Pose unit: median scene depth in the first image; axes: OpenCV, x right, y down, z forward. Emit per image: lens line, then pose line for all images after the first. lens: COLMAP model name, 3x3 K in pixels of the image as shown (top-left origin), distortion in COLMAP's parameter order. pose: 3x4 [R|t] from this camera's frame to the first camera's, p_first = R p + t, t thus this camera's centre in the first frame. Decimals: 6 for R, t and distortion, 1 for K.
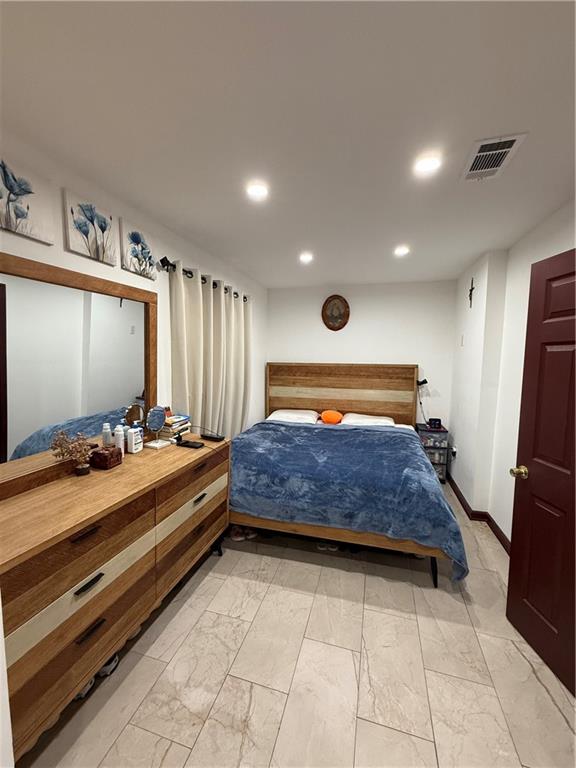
lens RADIAL K [[306.5, 0, 288.5], [0, 306.5, 384.6], [0, 0, 1]] dist [-0.000182, -0.000203]
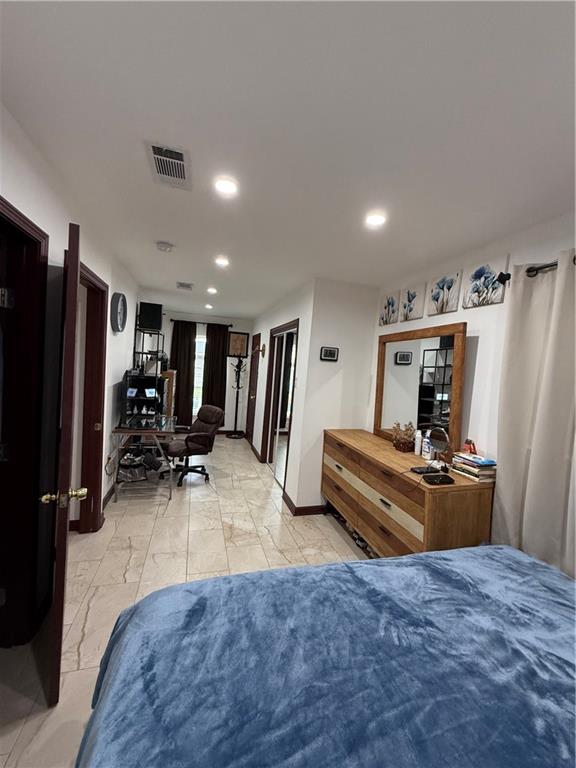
lens RADIAL K [[306.5, 0, 288.7], [0, 306.5, 381.7], [0, 0, 1]] dist [-0.000182, -0.000203]
pose [[-0.837304, -0.049979, -0.544448, 0.660858], [-0.136566, 0.983366, 0.119755, -0.157654], [0.529407, 0.174625, -0.830202, 1.713757]]
